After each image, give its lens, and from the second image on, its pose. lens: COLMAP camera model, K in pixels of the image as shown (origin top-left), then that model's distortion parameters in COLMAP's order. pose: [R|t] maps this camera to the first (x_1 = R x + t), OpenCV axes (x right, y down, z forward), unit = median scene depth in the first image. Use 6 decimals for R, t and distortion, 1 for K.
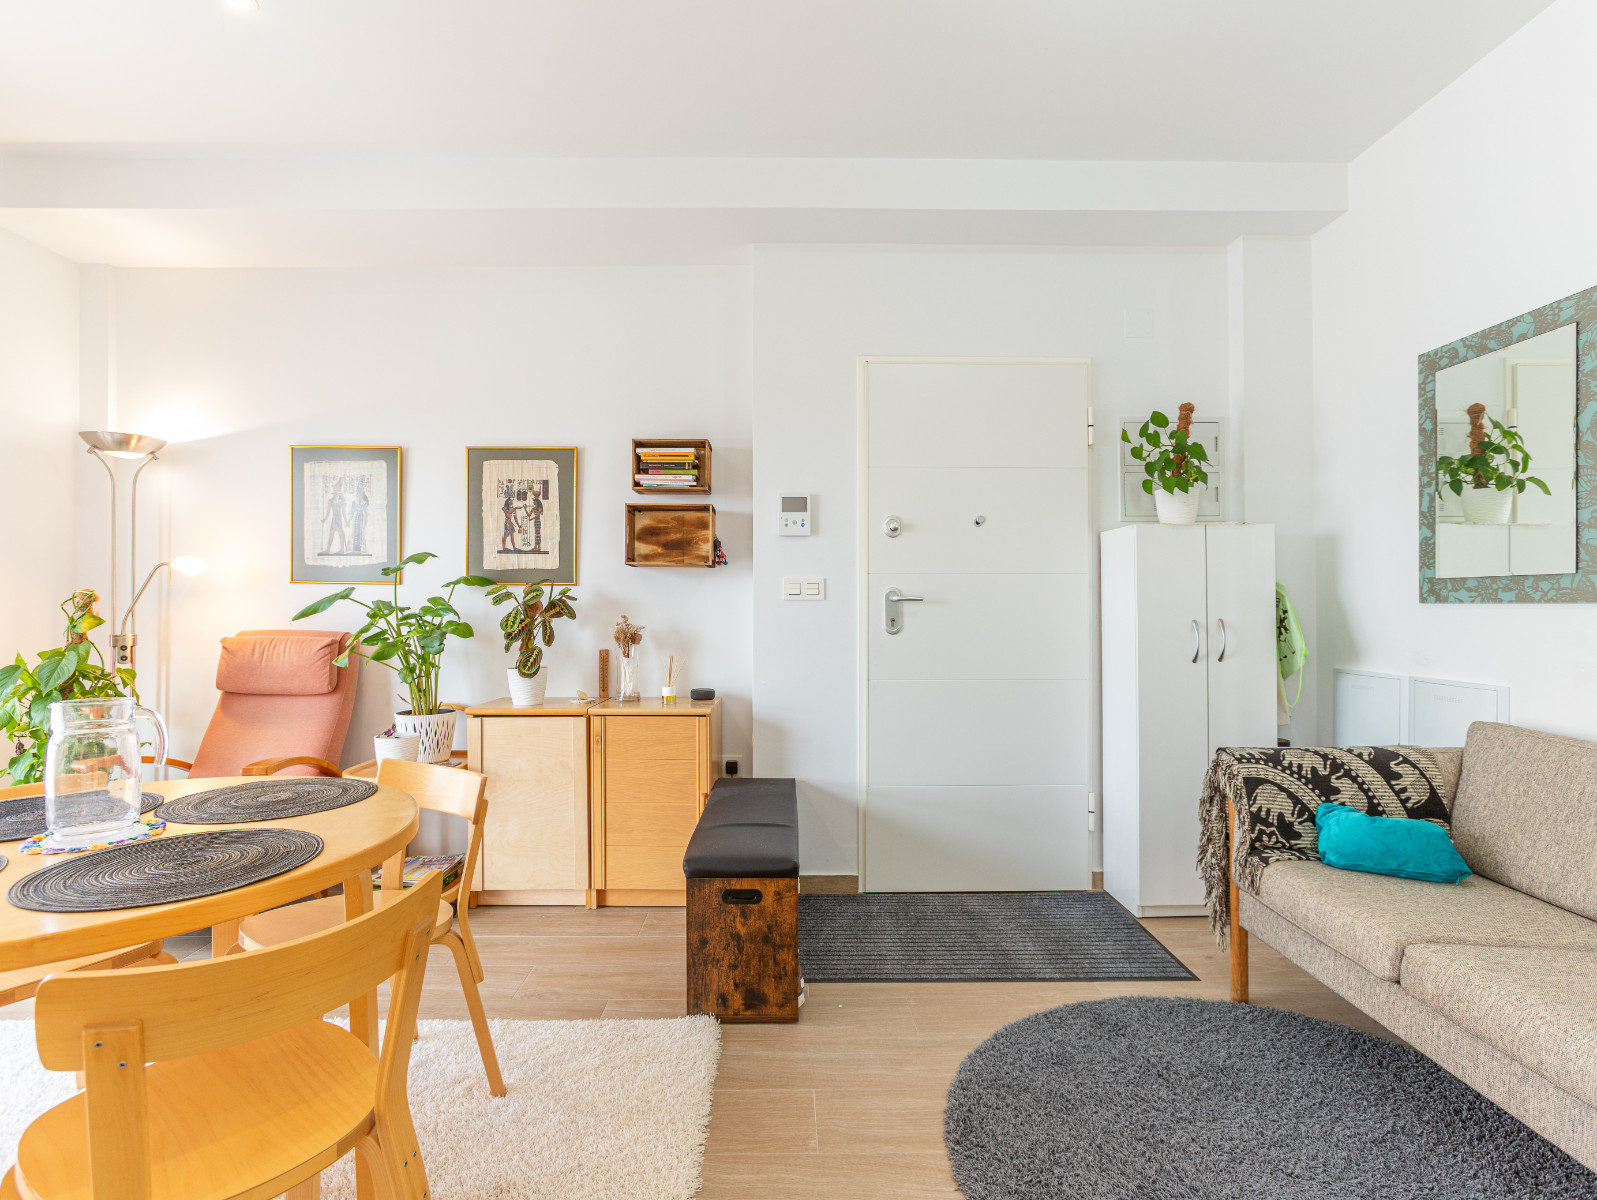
lens RADIAL K [[811.9, 0, 798.1], [0, 811.9, 598.2], [0, 0, 1]] dist [-0.017642, 0.011107]
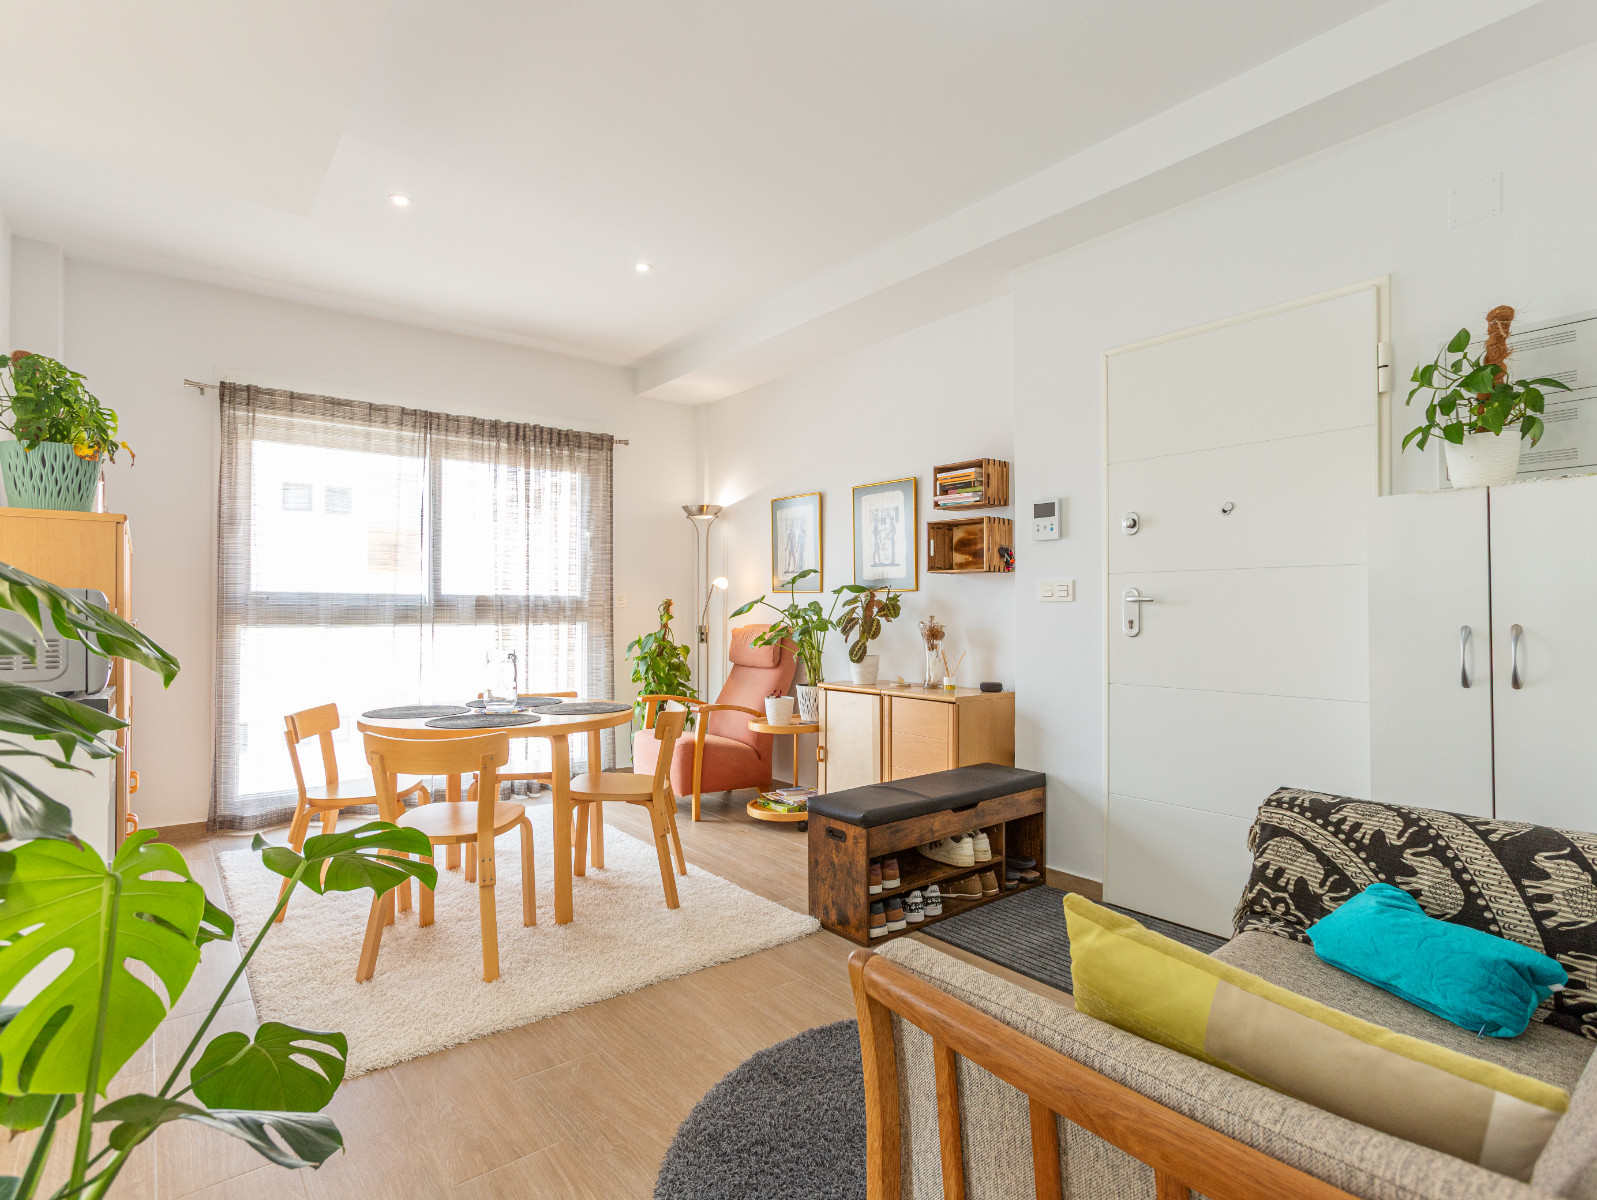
lens RADIAL K [[811.9, 0, 798.5], [0, 811.9, 603.2], [0, 0, 1]] dist [-0.017642, 0.011107]
pose [[0.624655, -0.005417, -0.780882, 0.864854], [0.007133, 0.999974, -0.001231, 0.004395], [0.780868, -0.004802, 0.624677, 0.151531]]
